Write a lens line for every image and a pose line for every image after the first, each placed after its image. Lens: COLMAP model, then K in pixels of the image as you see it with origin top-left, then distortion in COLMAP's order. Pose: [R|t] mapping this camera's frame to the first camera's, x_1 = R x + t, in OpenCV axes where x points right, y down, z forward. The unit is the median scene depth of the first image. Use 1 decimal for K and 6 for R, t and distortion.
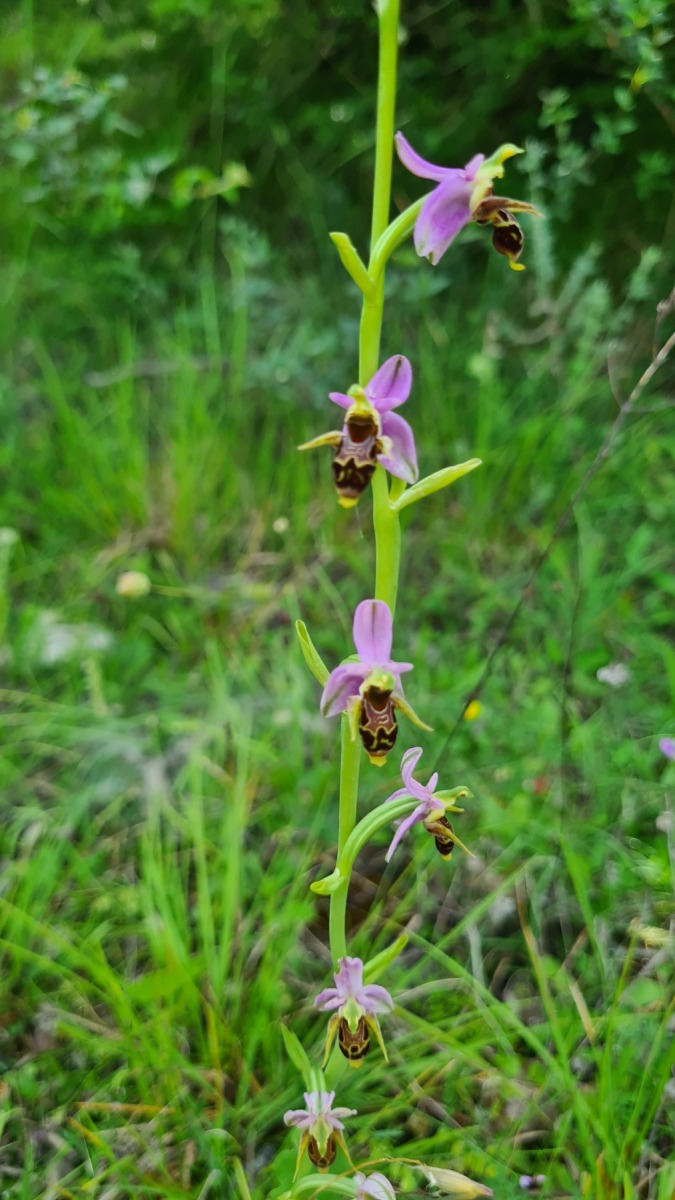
lens RADIAL K [[936.4, 0, 338.2], [0, 936.4, 576.9], [0, 0, 1]] dist [0.004918, -0.004219]
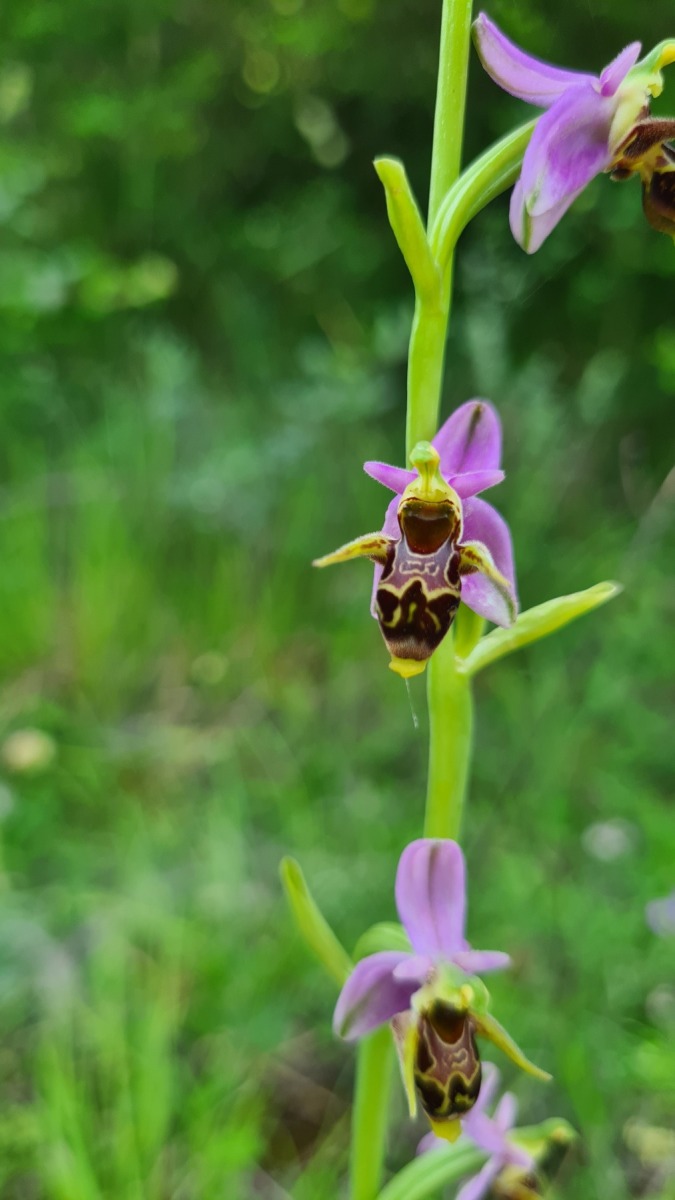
lens RADIAL K [[972.0, 0, 337.5], [0, 972.0, 600.0], [0, 0, 1]] dist [-0.073914, 0.002605]
pose [[0.996585, -0.010772, 0.081865, -0.019264], [0.020034, 0.993373, -0.113175, -0.015359], [-0.080104, 0.114428, 0.990197, 0.126711]]
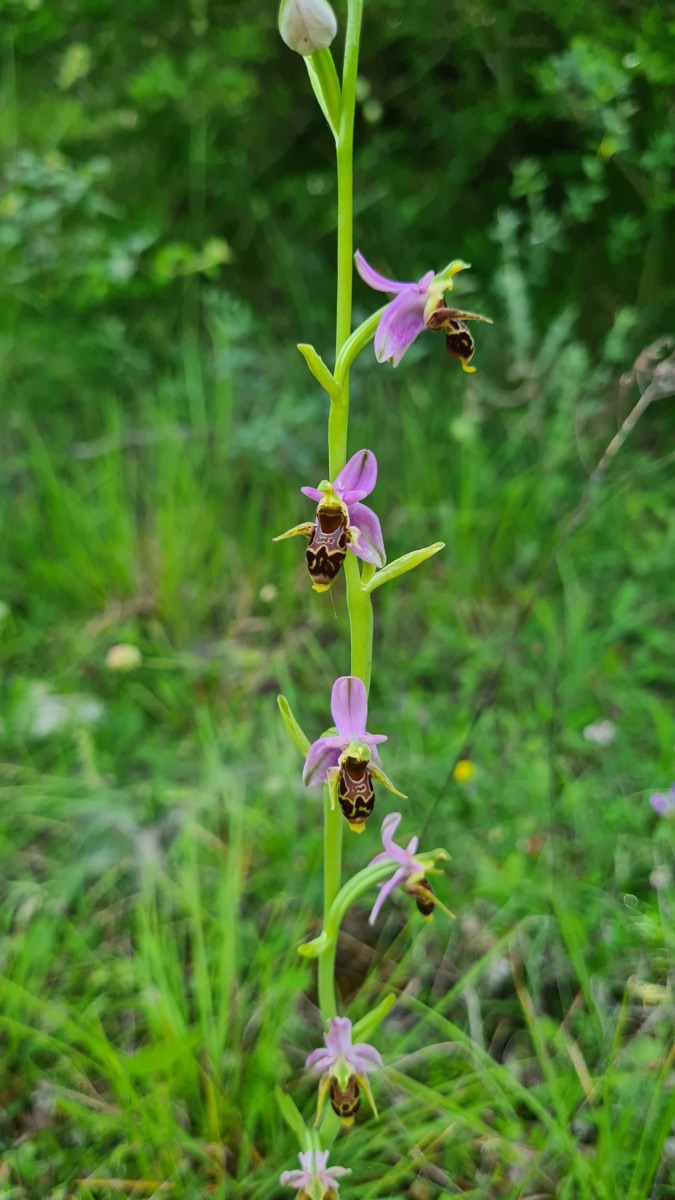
lens RADIAL K [[948.4, 0, 337.5], [0, 948.4, 600.0], [0, 0, 1]] dist [-0.005209, 0.007144]
pose [[0.999596, -0.027361, 0.007737, 0.005690], [0.027641, 0.998864, -0.038810, -0.006126], [-0.006667, 0.039008, 0.999217, -0.025420]]
